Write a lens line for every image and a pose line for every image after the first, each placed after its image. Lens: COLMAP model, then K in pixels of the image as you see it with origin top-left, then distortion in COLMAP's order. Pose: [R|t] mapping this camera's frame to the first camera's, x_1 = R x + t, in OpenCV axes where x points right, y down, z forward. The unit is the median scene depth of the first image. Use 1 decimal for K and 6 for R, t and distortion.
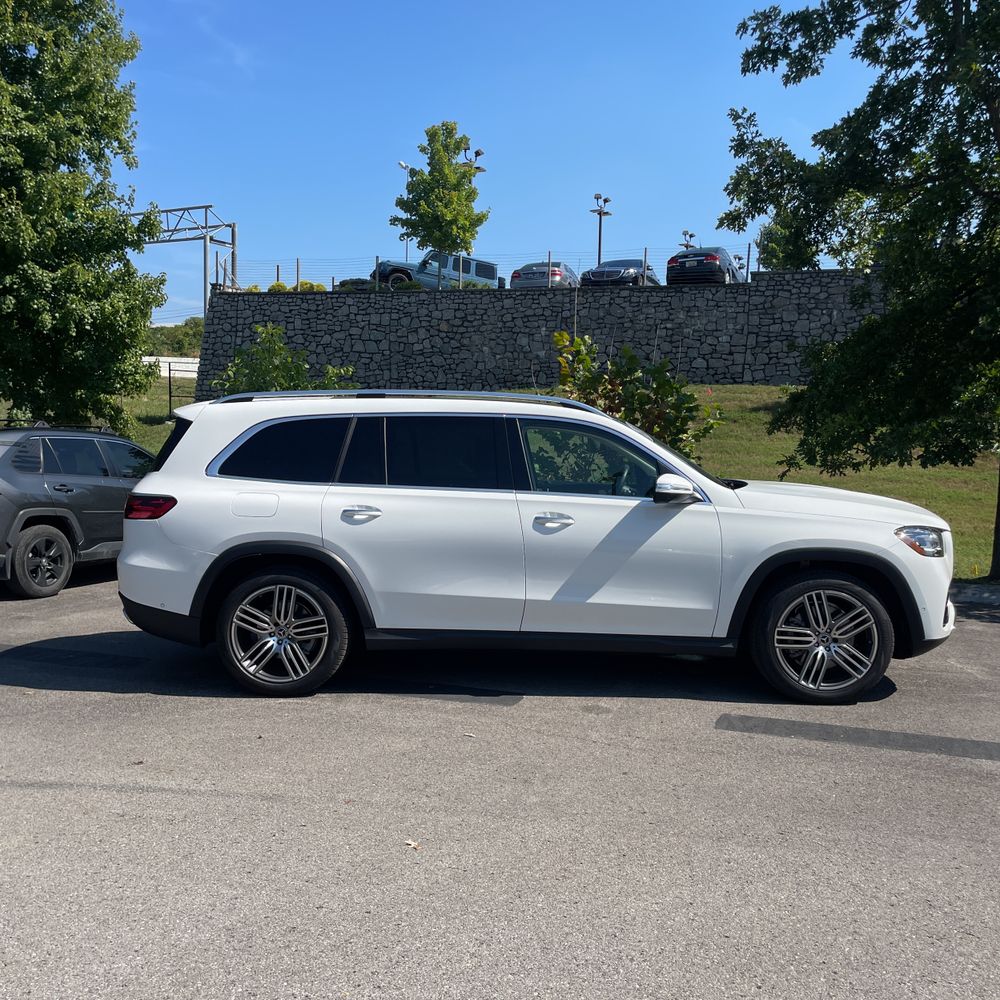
lens RADIAL K [[1004.3, 0, 493.0], [0, 1004.3, 500.8], [0, 0, 1]] dist [0.030961, 0.000000]
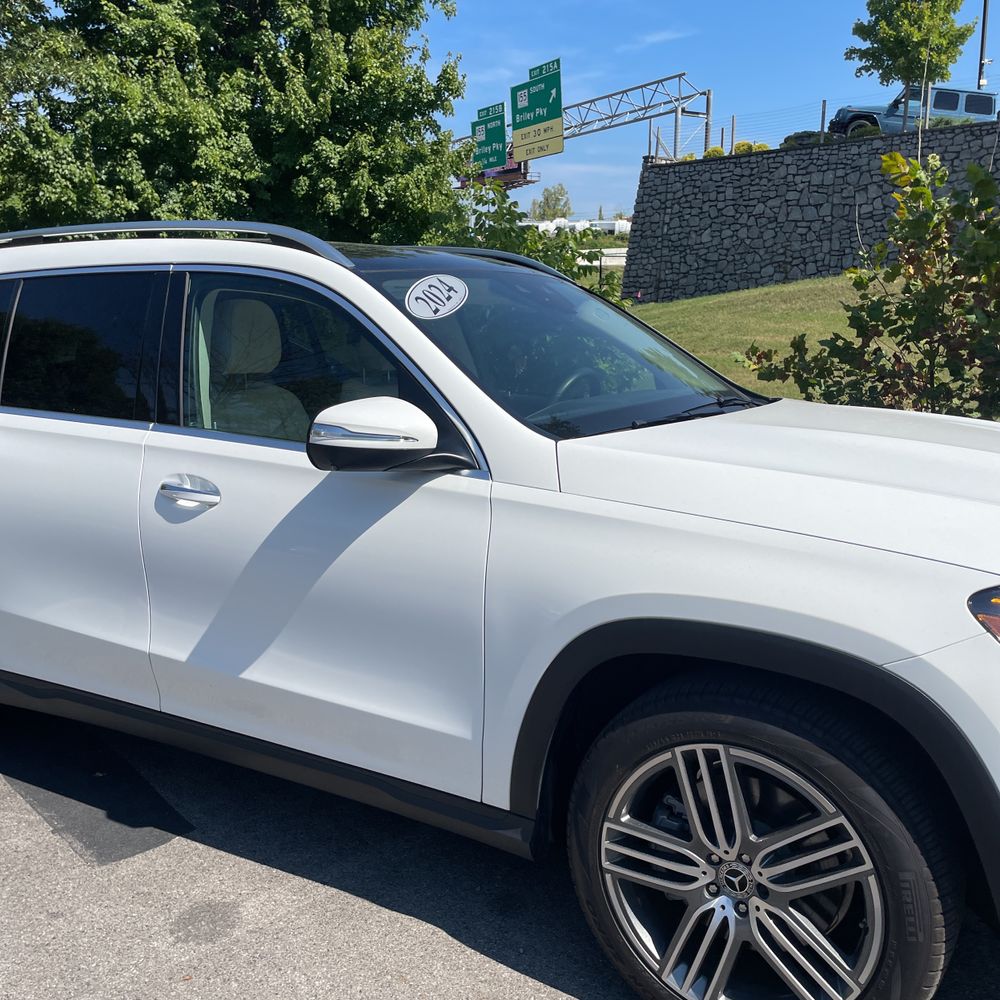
lens RADIAL K [[1004.3, 0, 528.2], [0, 1004.3, 502.0], [0, 0, 1]] dist [0.030961, 0.000000]
pose [[0.885341, 0.062244, -0.460758, 0.177023], [-0.010927, 0.993510, 0.113216, -0.013292], [0.464815, -0.095200, 0.880275, 0.283761]]
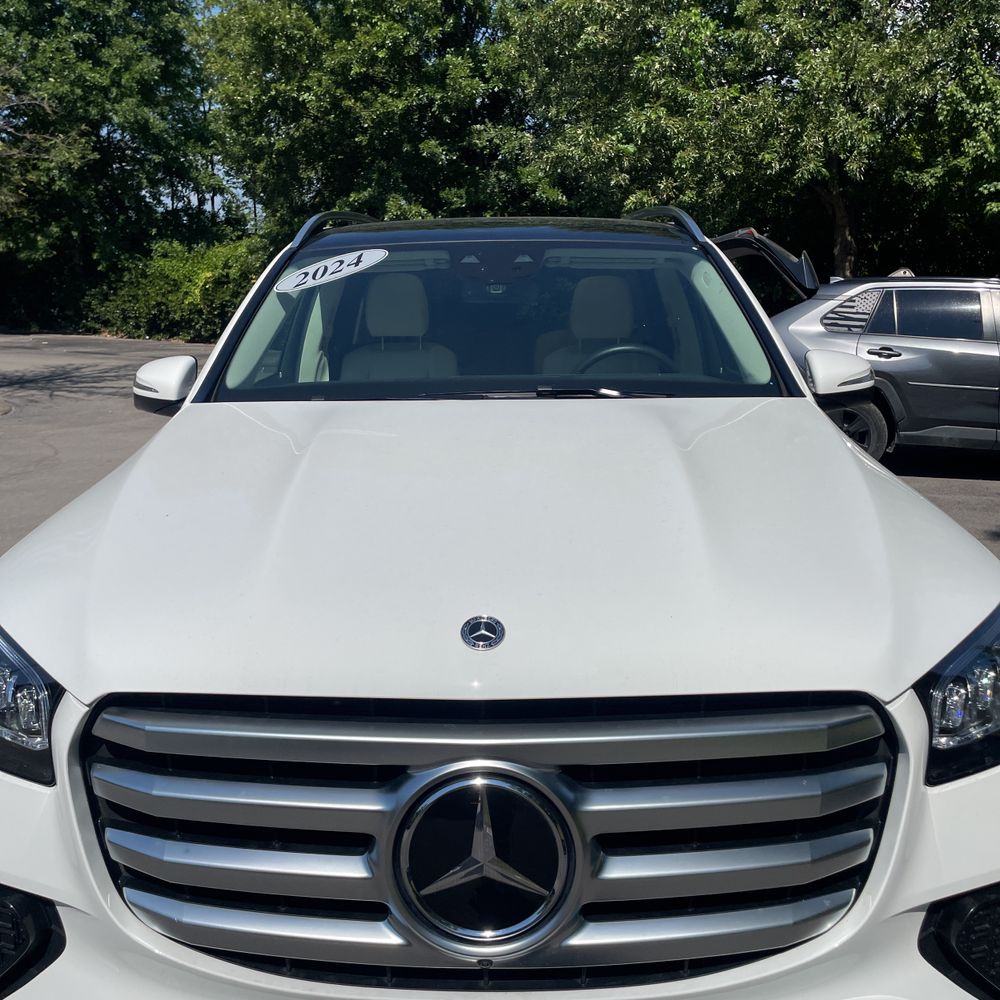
lens RADIAL K [[1004.3, 0, 497.5], [0, 1004.3, 506.7], [0, 0, 1]] dist [0.030961, 0.000000]
pose [[0.030520, 0.195914, -0.980146, 0.293875], [-0.050065, 0.979672, 0.194260, -0.025538], [0.998280, 0.043142, 0.039708, 0.491573]]
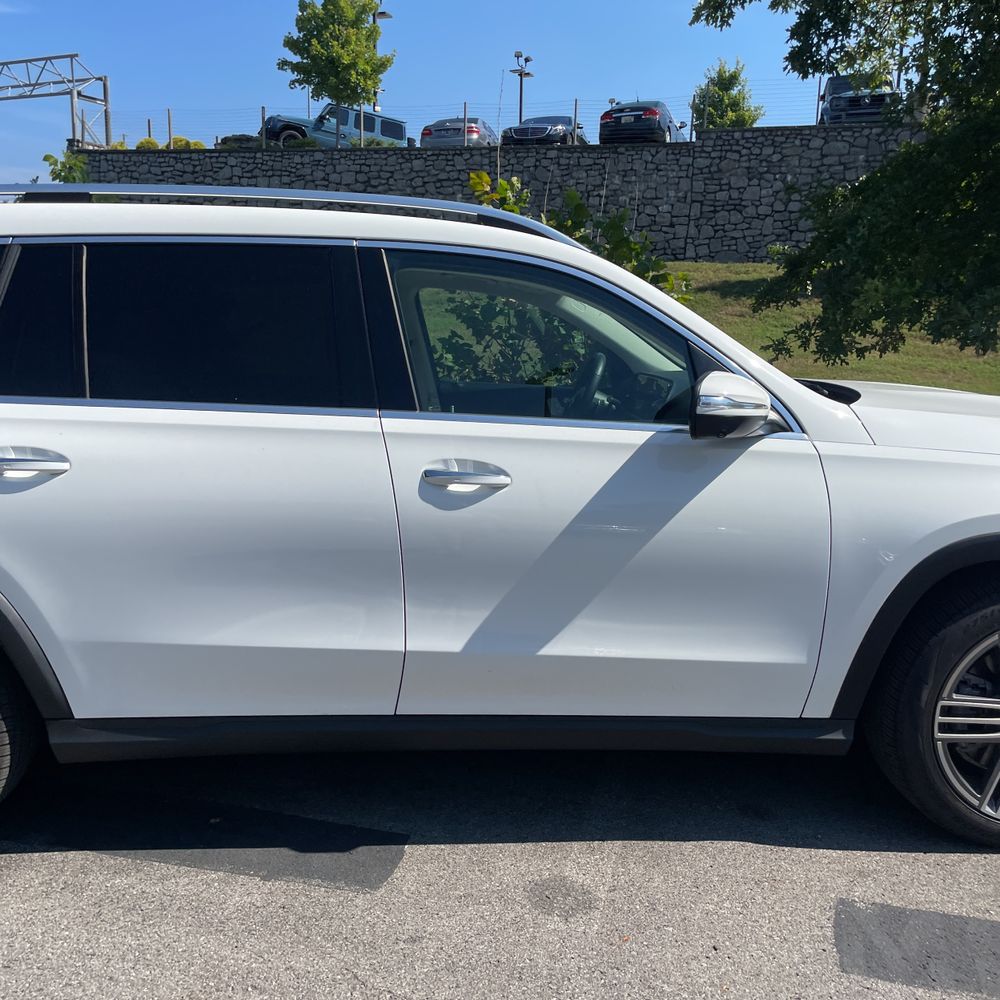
lens RADIAL K [[1004.3, 0, 493.1], [0, 1004.3, 507.1], [0, 0, 1]] dist [0.030961, 0.000000]
pose [[0.996820, -0.016533, 0.077948, 0.016136], [0.007502, 0.993365, 0.114755, -0.008084], [-0.079328, -0.113806, 0.990331, 0.235990]]
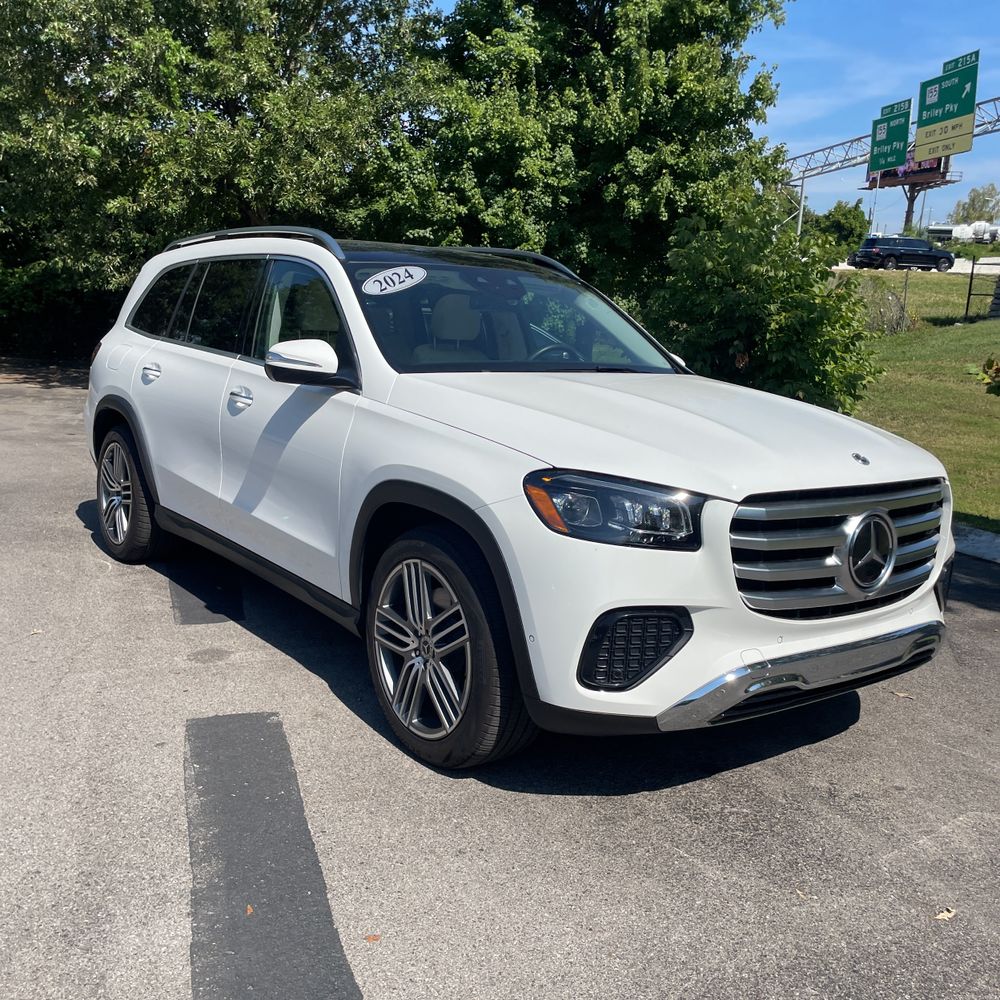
lens RADIAL K [[1004.3, 0, 516.4], [0, 1004.3, 517.6], [0, 0, 1]] dist [0.030961, 0.000000]
pose [[0.647029, 0.165227, -0.744348, 0.323872], [-0.086181, 0.985830, 0.143917, -0.007745], [0.757580, -0.028970, 0.652100, 0.285800]]
